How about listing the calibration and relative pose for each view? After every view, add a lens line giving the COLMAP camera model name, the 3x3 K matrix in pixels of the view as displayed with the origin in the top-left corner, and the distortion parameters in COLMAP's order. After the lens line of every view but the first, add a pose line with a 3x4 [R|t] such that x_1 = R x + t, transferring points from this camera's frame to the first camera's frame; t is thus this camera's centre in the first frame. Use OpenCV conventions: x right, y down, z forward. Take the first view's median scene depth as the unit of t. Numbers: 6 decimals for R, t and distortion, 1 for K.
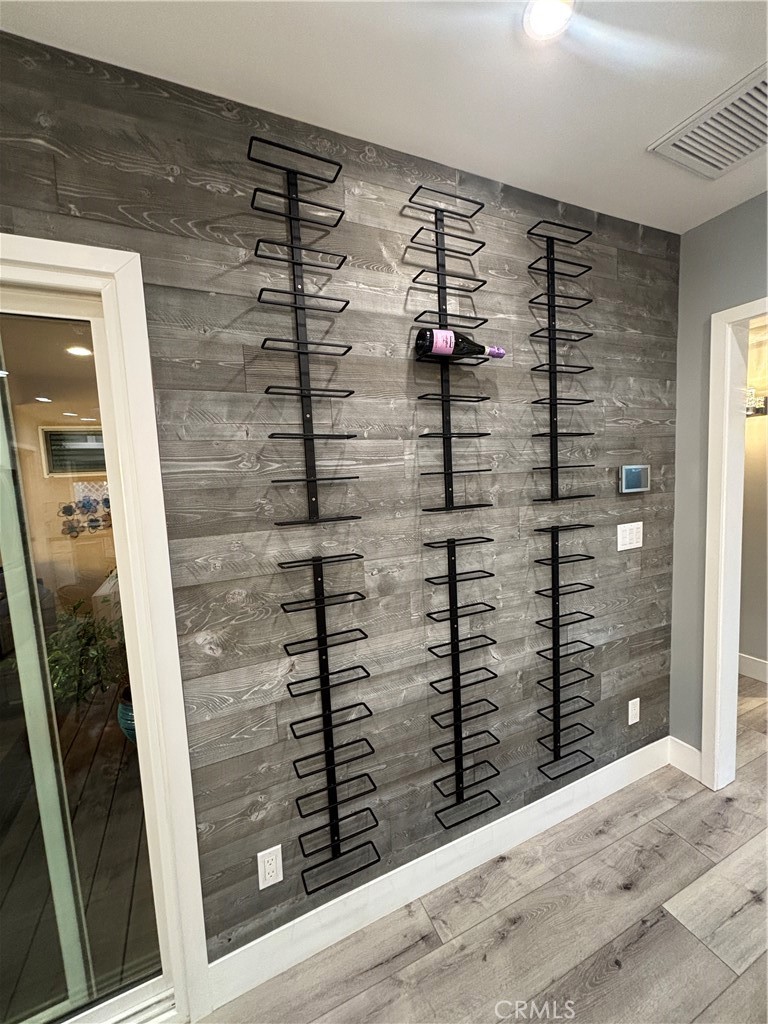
lens RADIAL K [[409.1, 0, 386.6], [0, 409.1, 510.2], [0, 0, 1]] dist [-0.001551, -0.000092]
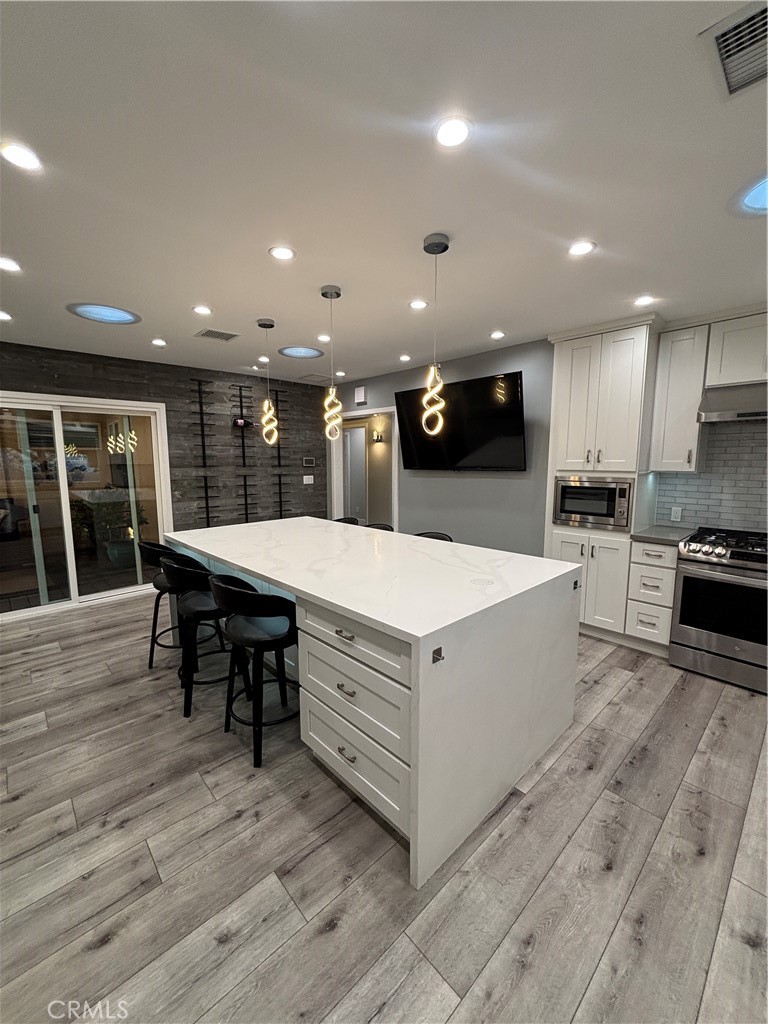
lens RADIAL K [[409.1, 0, 387.5], [0, 409.1, 512.4], [0, 0, 1]] dist [-0.001551, -0.000092]
pose [[0.945238, 0.005209, 0.326339, 0.192847], [-0.012438, 0.999721, 0.020069, 0.350019], [-0.326144, -0.023029, 0.945040, -3.165501]]
